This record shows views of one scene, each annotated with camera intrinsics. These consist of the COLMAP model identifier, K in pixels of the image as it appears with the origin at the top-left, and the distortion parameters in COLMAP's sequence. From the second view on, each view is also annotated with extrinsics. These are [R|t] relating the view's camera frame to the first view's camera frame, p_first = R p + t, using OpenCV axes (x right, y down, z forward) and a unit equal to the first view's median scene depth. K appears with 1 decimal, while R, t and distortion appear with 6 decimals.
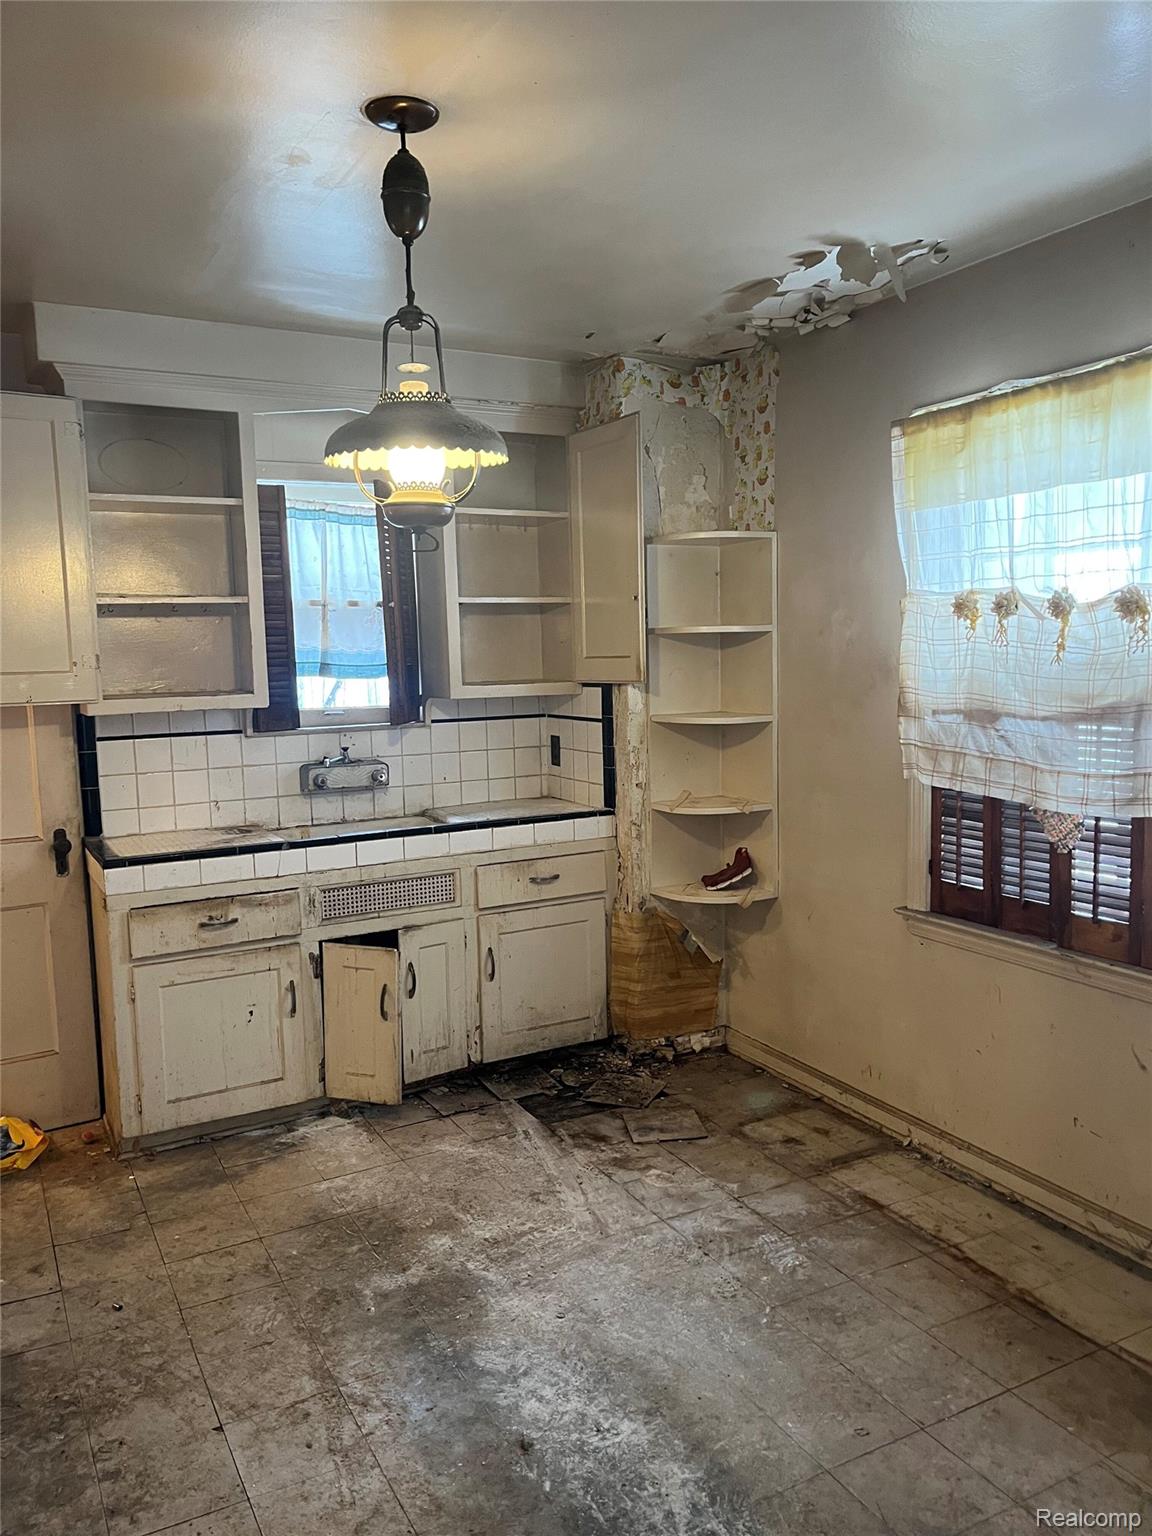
lens RADIAL K [[1170.6, 0, 588.8], [0, 1170.6, 777.2], [0, 0, 1]] dist [0.108334, -0.246822]
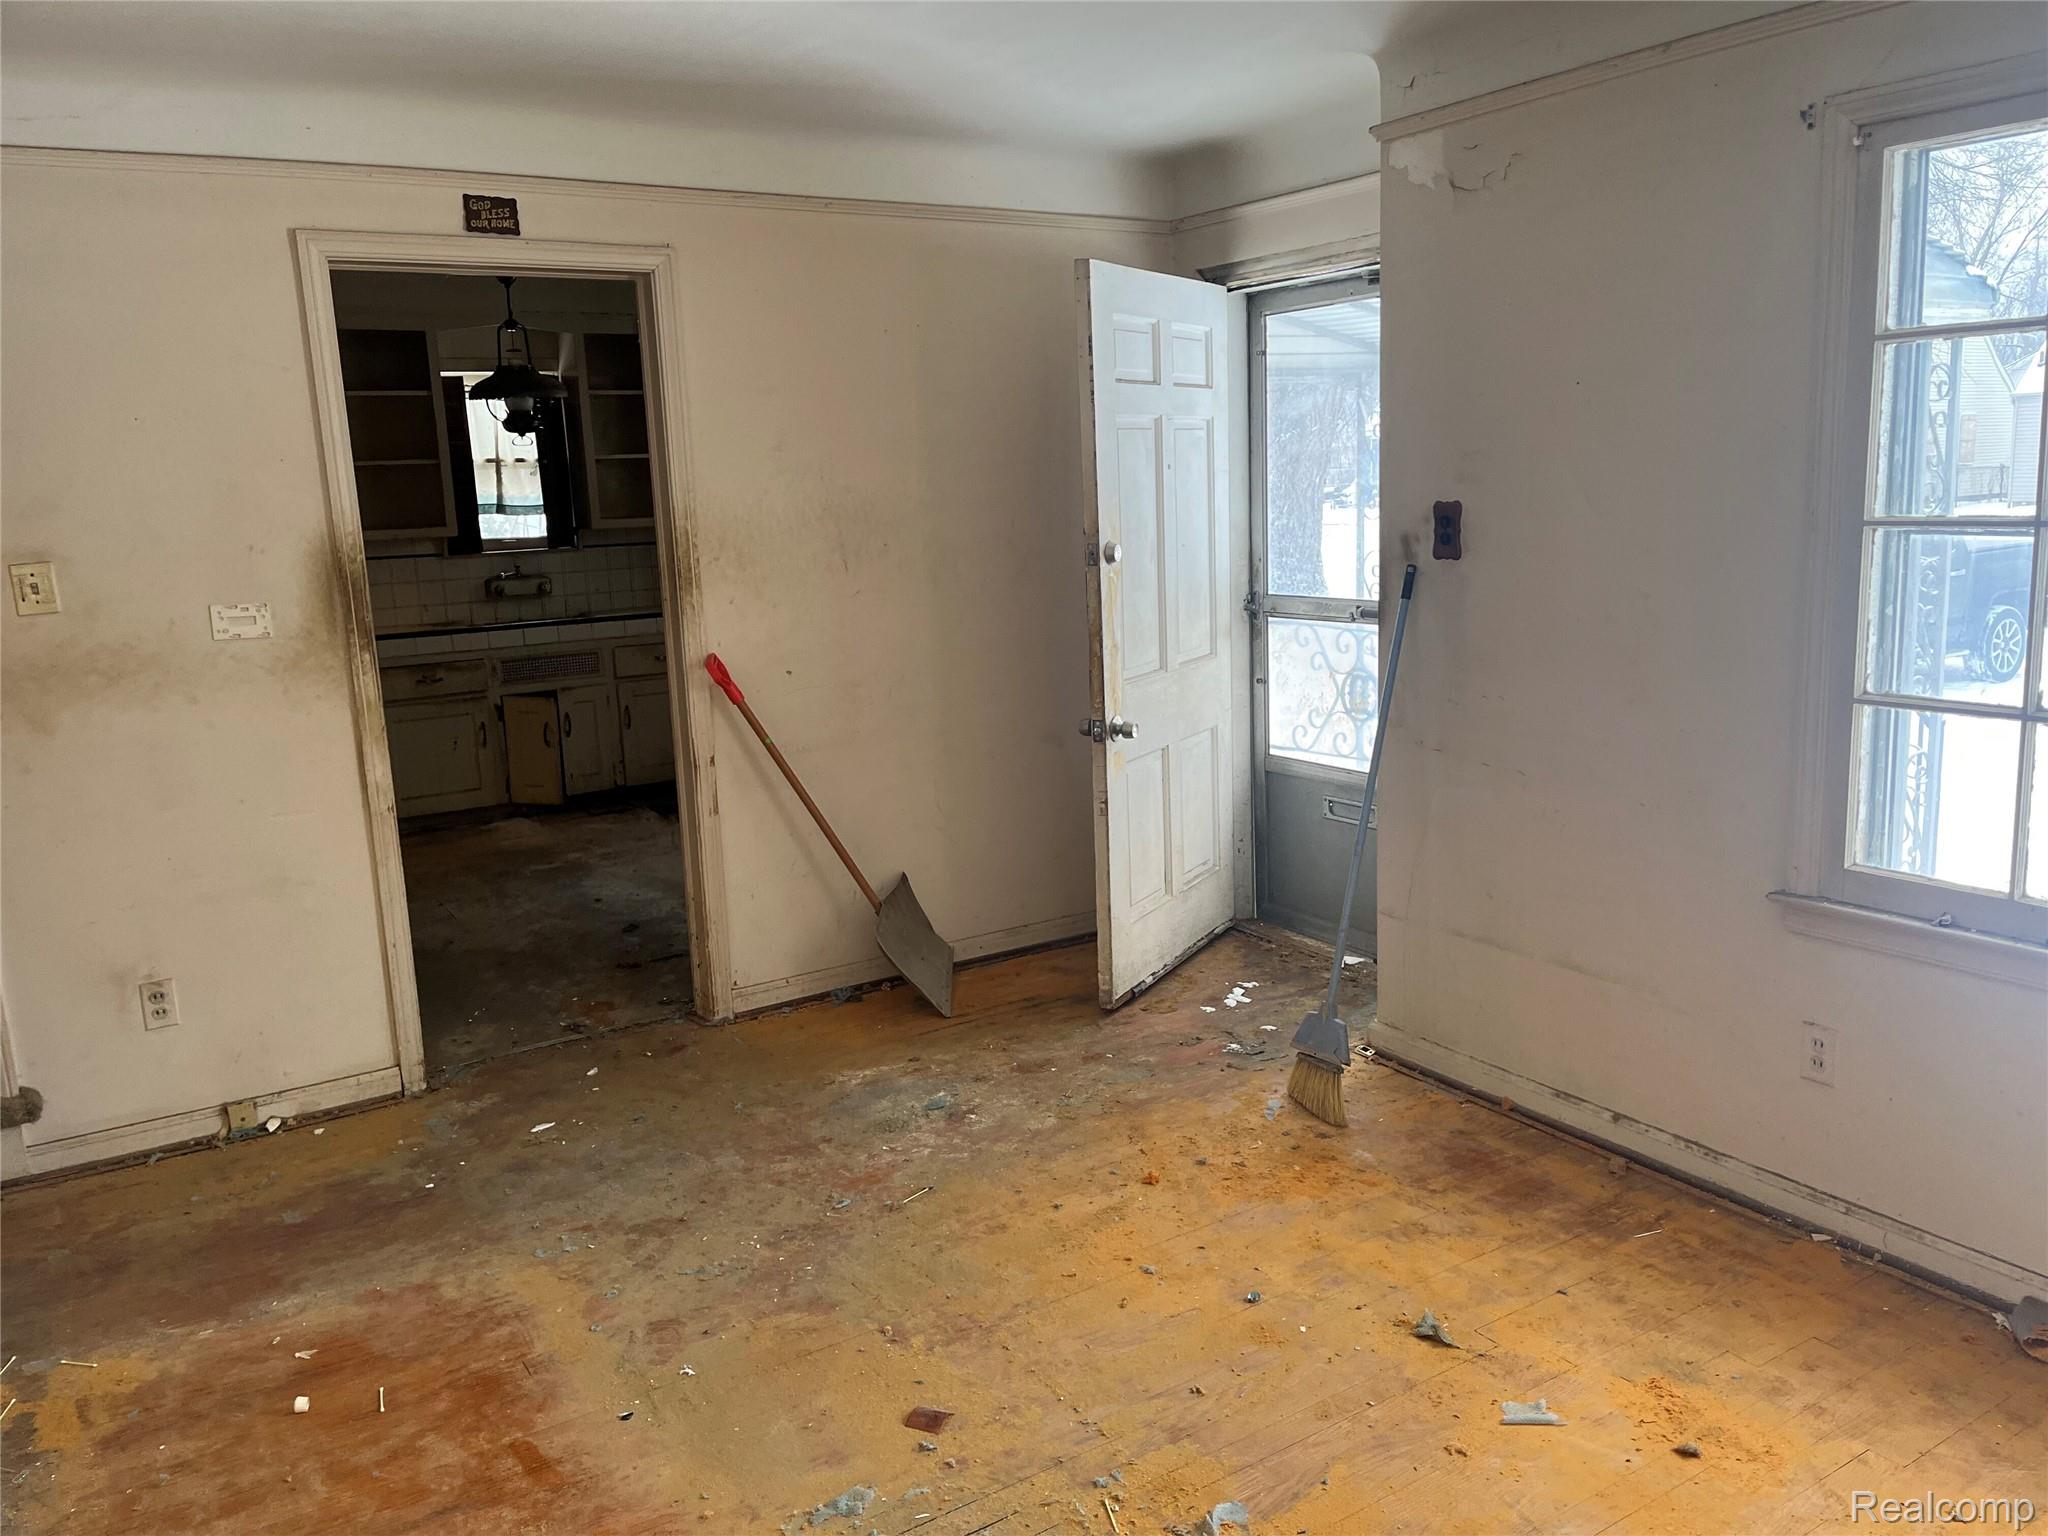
lens RADIAL K [[1538.2, 0, 1021.8], [0, 1538.2, 760.5], [0, 0, 1]] dist [0.081599, -0.105051]
pose [[0.998102, -0.026301, 0.055680, 0.286903], [0.022268, 0.997166, 0.071864, 0.087514], [-0.057412, -0.070487, 0.995859, -0.897477]]
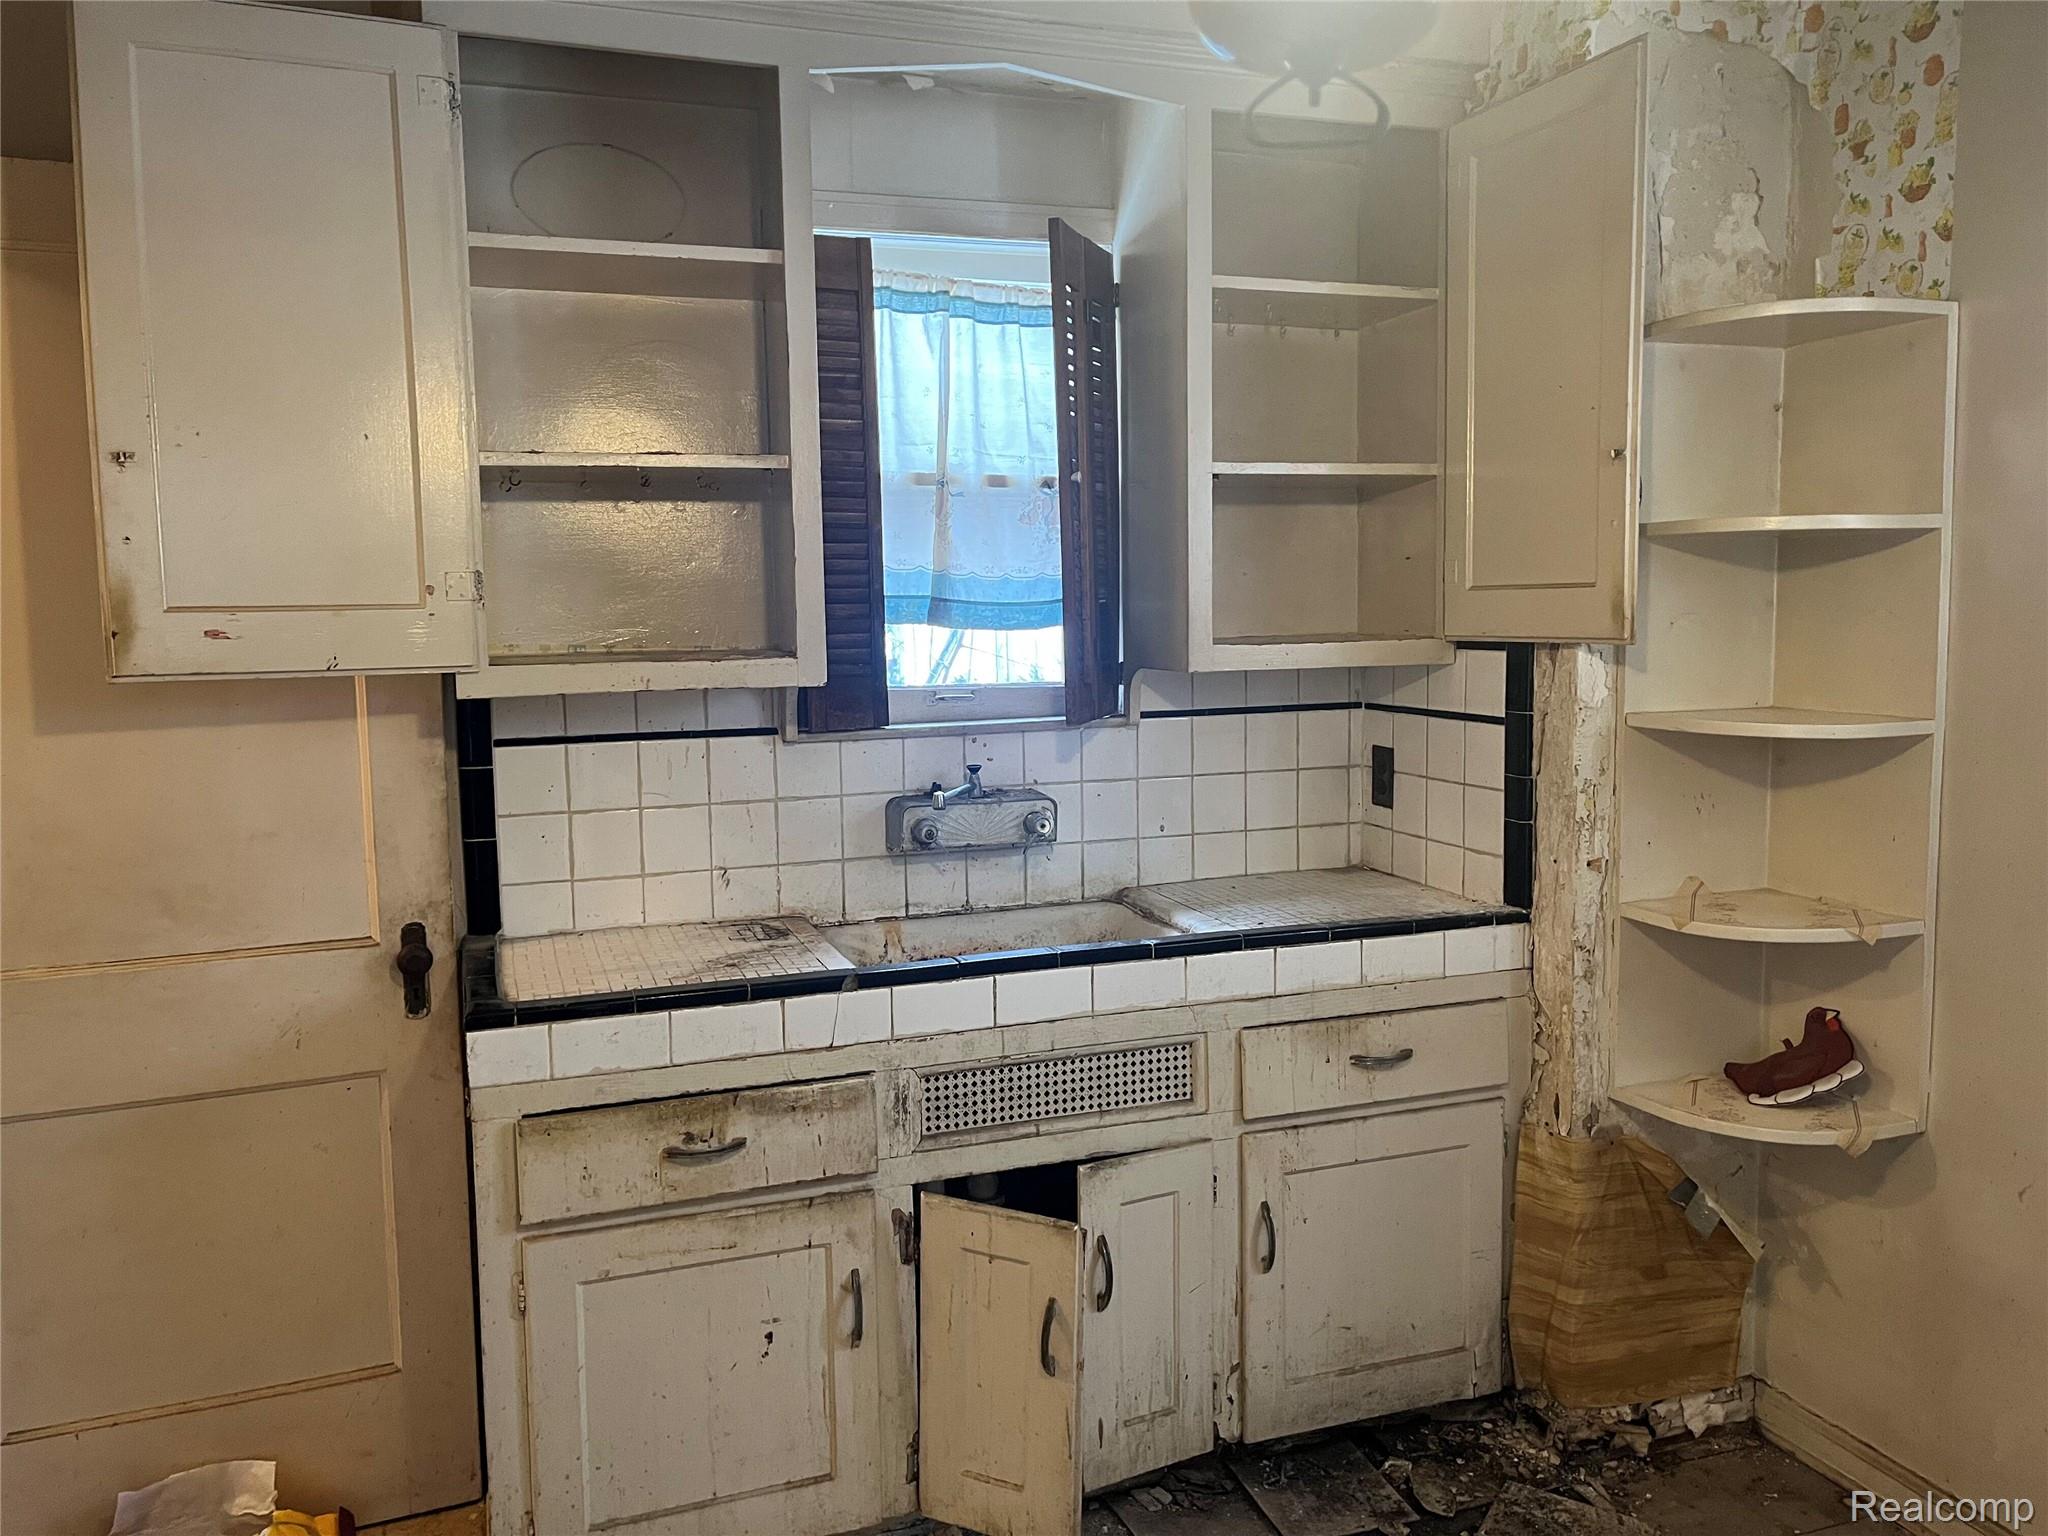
lens RADIAL K [[1538.2, 0, 1021.8], [0, 1538.2, 760.5], [0, 0, 1]] dist [0.081599, -0.105051]
pose [[0.986772, 0.025333, -0.160120, -0.084671], [-0.025658, 0.999671, 0.000036, -0.029001], [0.160068, 0.004073, 0.987098, 0.366415]]
